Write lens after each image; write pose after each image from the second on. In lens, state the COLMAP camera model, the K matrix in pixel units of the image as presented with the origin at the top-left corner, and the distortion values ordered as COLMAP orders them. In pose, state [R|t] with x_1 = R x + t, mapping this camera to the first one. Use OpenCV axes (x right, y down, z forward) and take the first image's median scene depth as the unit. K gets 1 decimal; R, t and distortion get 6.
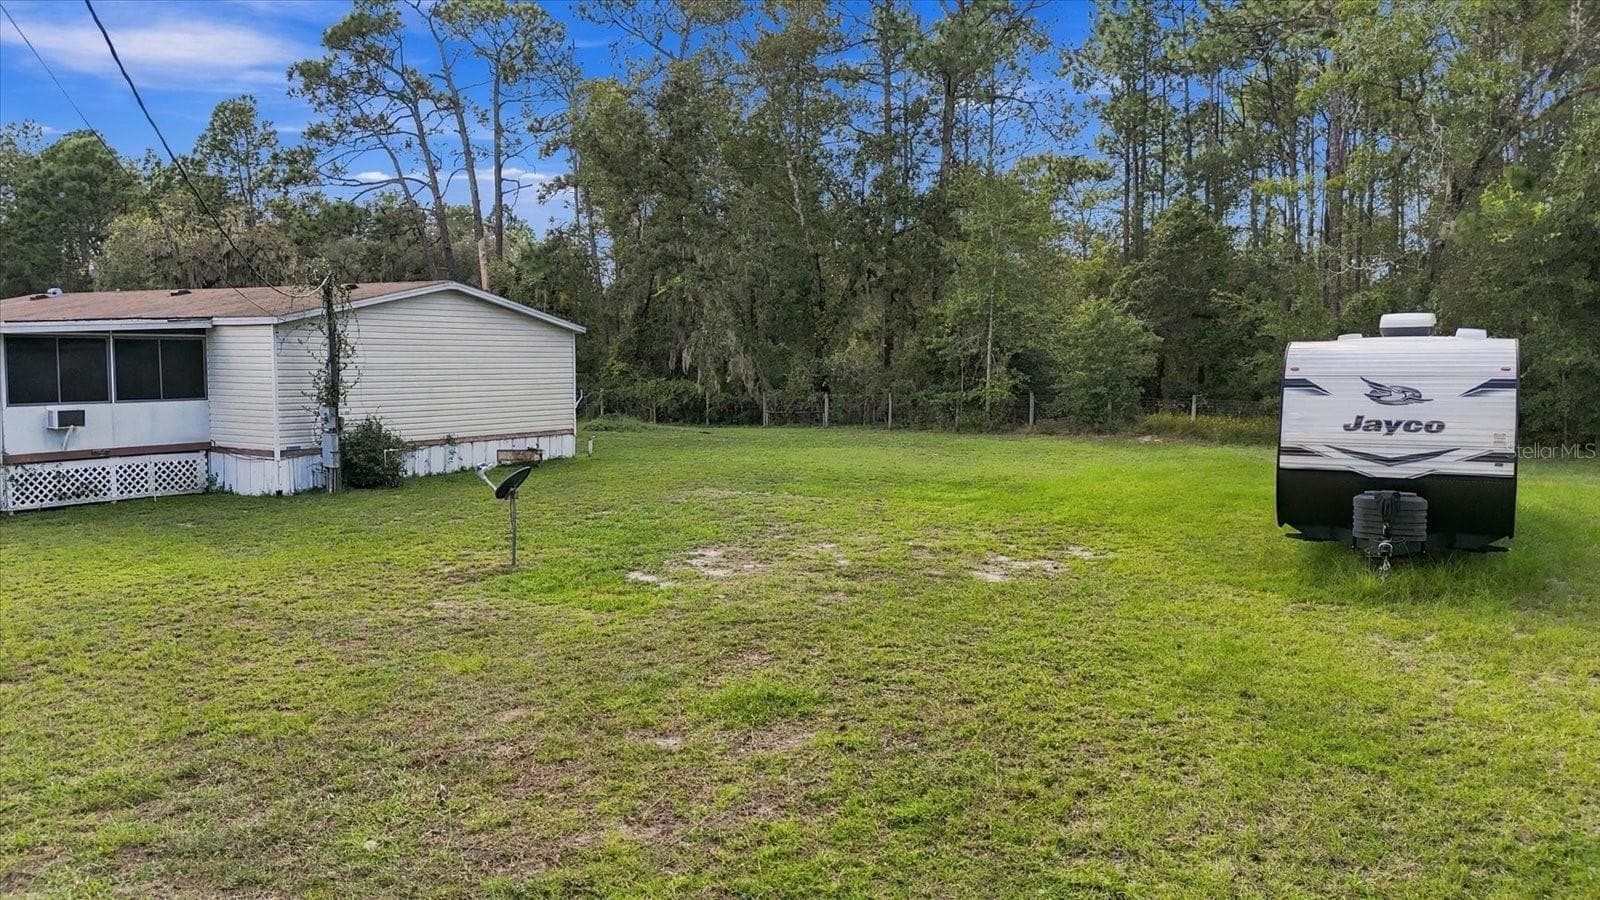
lens RADIAL K [[1204.7, 0, 800.0], [0, 1204.7, 450.0], [0, 0, 1]] dist [0.003634, -0.000914]
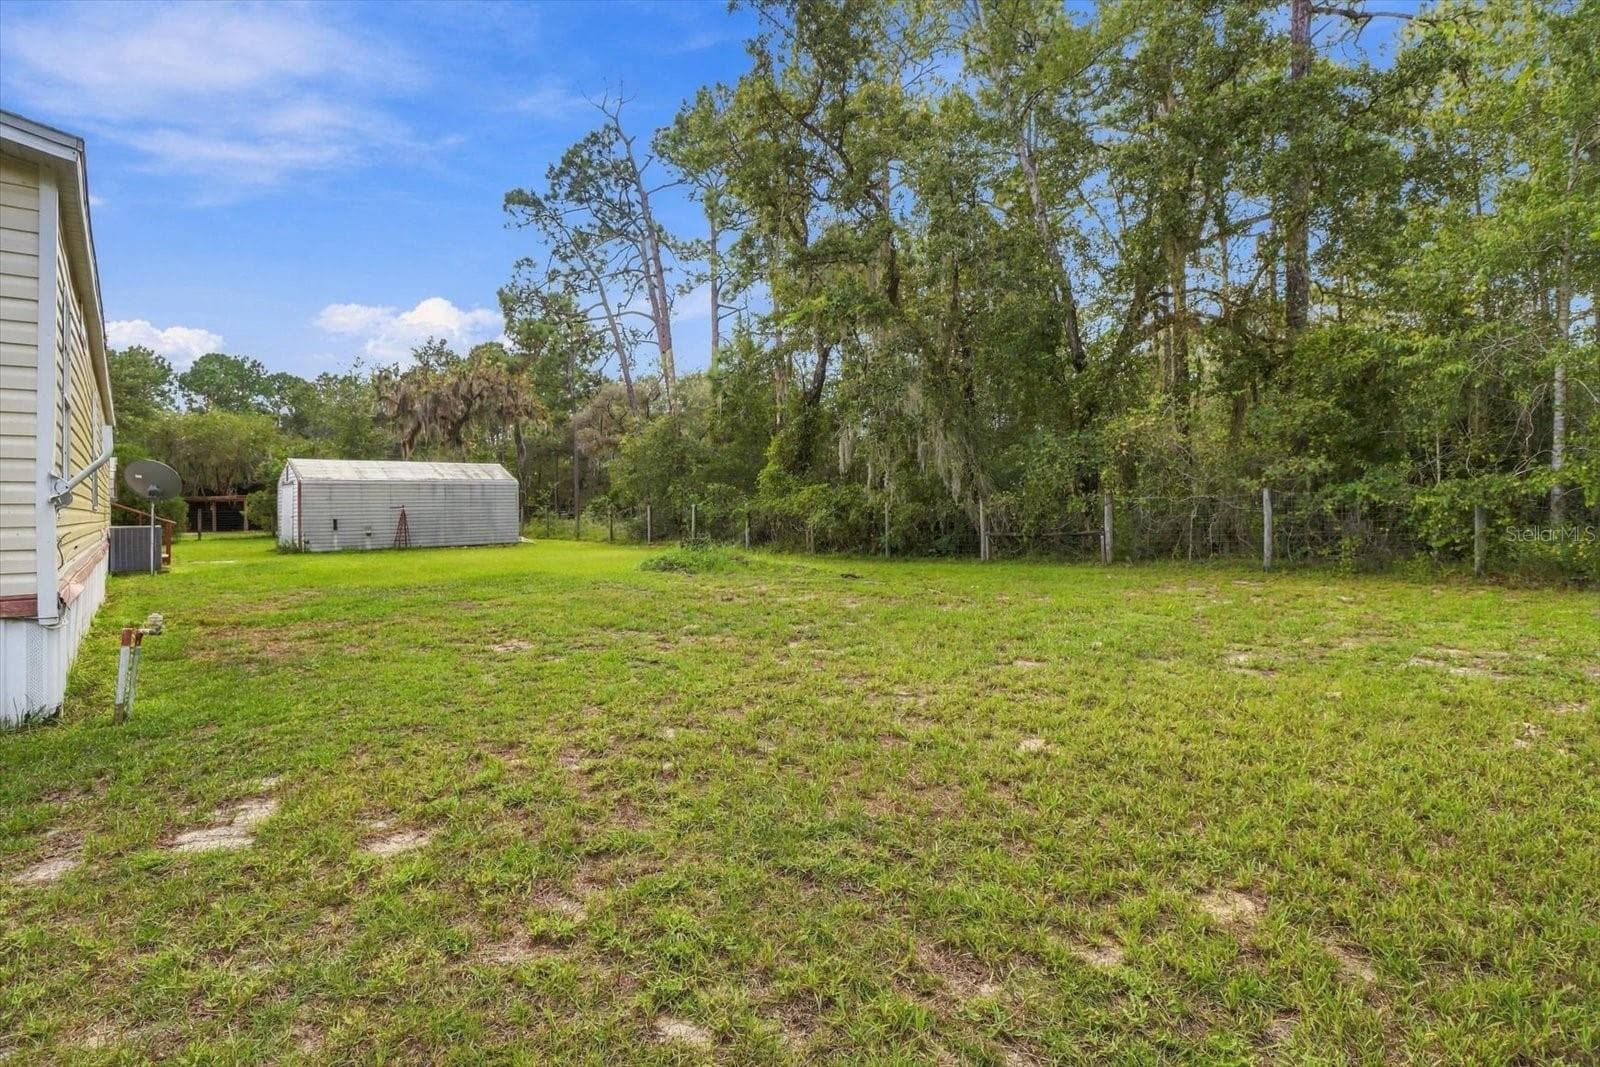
lens RADIAL K [[776.8, 0, 794.1], [0, 776.8, 509.1], [0, 0, 1]] dist [-0.004475, -0.000613]
pose [[0.954193, -0.024945, -0.298151, -0.005709], [0.003531, 0.997388, -0.072146, -0.017537], [0.299172, 0.067788, 0.951788, 0.628960]]
